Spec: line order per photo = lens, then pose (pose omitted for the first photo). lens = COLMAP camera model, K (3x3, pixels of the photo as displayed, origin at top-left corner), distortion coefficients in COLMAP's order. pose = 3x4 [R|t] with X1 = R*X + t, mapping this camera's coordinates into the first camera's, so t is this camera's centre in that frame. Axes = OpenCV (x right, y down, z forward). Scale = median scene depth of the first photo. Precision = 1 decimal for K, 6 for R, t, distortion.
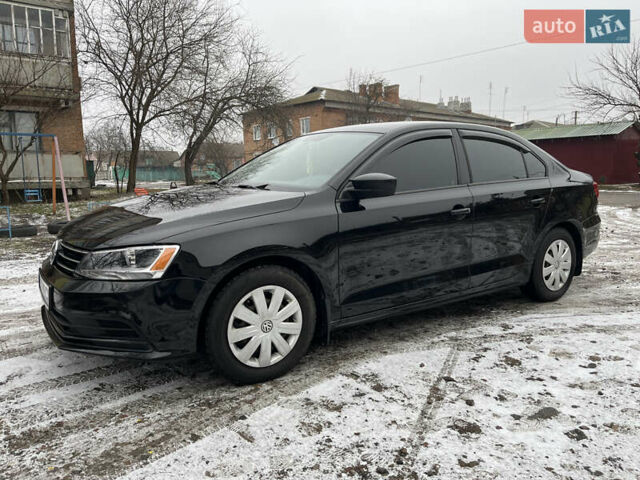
lens RADIAL K [[483.3, 0, 321.8], [0, 483.3, 237.5], [0, 0, 1]] dist [0.061564, -0.088014]
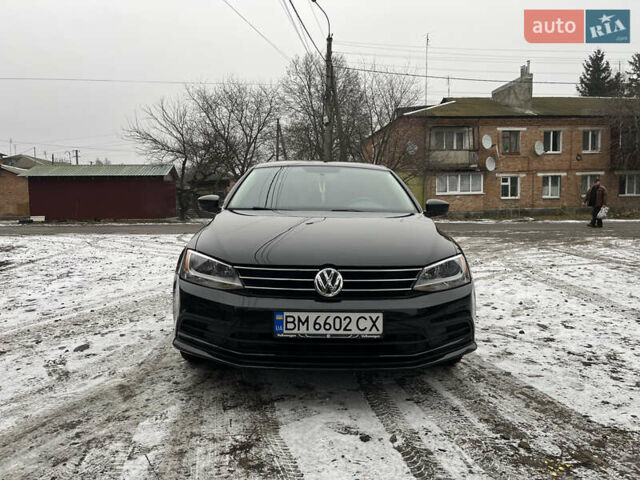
lens RADIAL K [[483.3, 0, 319.7], [0, 483.3, 239.5], [0, 0, 1]] dist [0.061564, -0.088014]
pose [[0.552272, -0.051529, 0.832070, -1.258336], [0.111026, 0.993743, -0.012150, -0.038015], [-0.826238, 0.099092, 0.554538, 0.504127]]
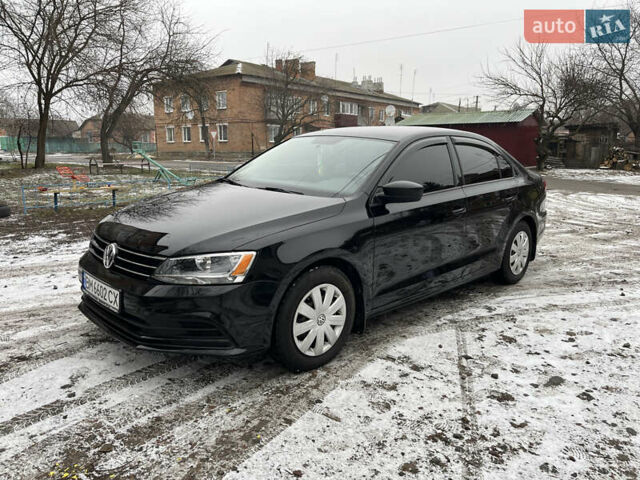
lens RADIAL K [[483.3, 0, 317.7], [0, 483.3, 238.7], [0, 0, 1]] dist [0.061564, -0.088014]
pose [[0.984607, -0.011604, 0.174398, -0.285553], [0.002400, 0.998597, 0.052895, -0.058717], [-0.174767, -0.051662, 0.983253, -0.086619]]
